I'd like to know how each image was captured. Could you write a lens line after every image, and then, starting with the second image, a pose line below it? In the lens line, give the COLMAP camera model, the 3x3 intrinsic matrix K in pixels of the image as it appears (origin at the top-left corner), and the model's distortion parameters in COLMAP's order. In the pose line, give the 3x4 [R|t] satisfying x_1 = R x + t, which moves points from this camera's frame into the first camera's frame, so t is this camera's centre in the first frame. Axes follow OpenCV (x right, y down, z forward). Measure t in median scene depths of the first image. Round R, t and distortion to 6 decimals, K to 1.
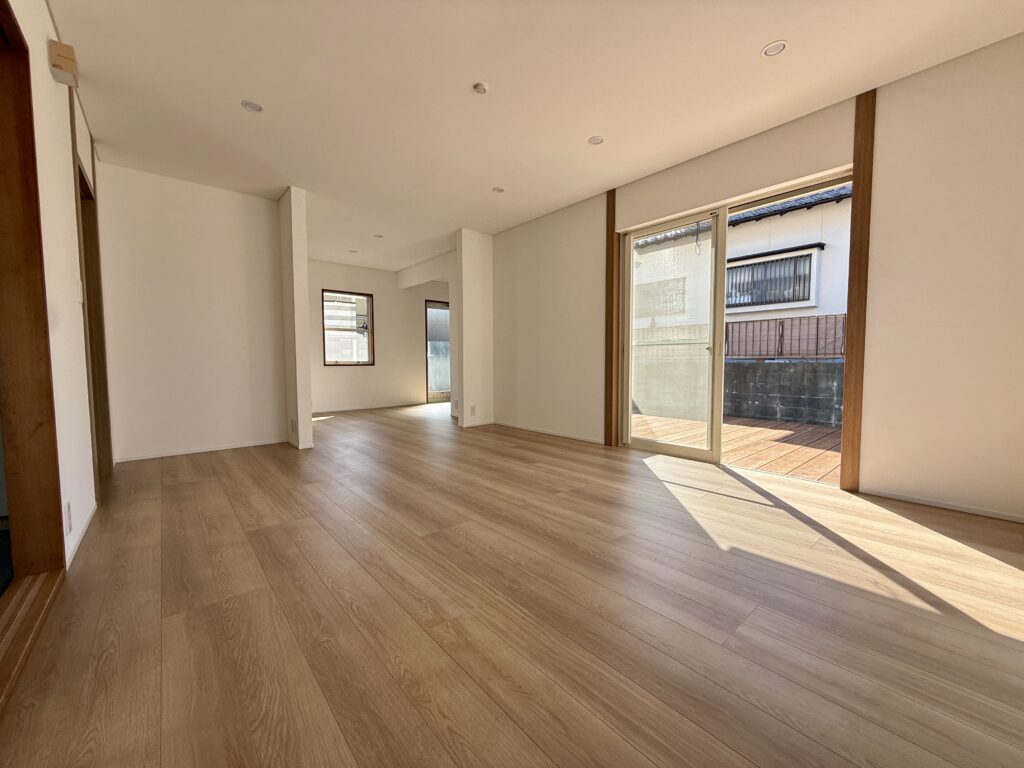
lens RADIAL K [[408.1, 0, 509.9], [0, 408.1, 383.7], [0, 0, 1]] dist [0.001918, 0.000255]
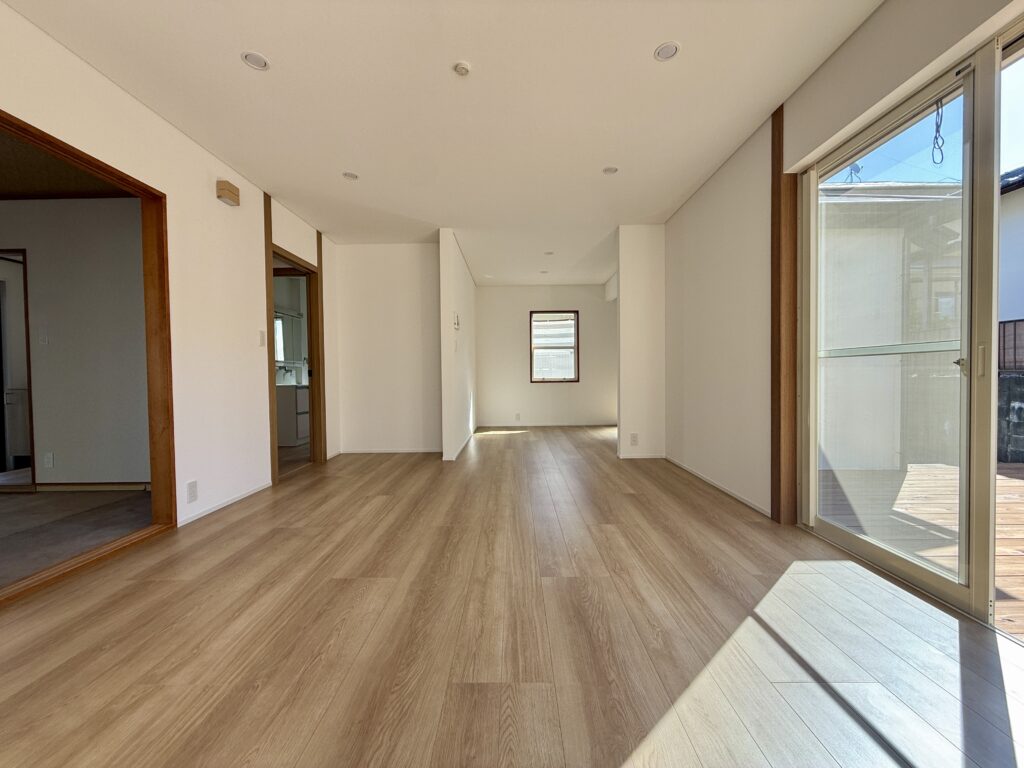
lens RADIAL K [[408.1, 0, 509.9], [0, 408.1, 383.7], [0, 0, 1]] dist [0.001918, 0.000255]
pose [[0.752752, 0.009173, -0.658241, 0.387654], [-0.028596, 0.999415, -0.018775, -0.036549], [0.657683, 0.032956, 0.752573, 0.302222]]
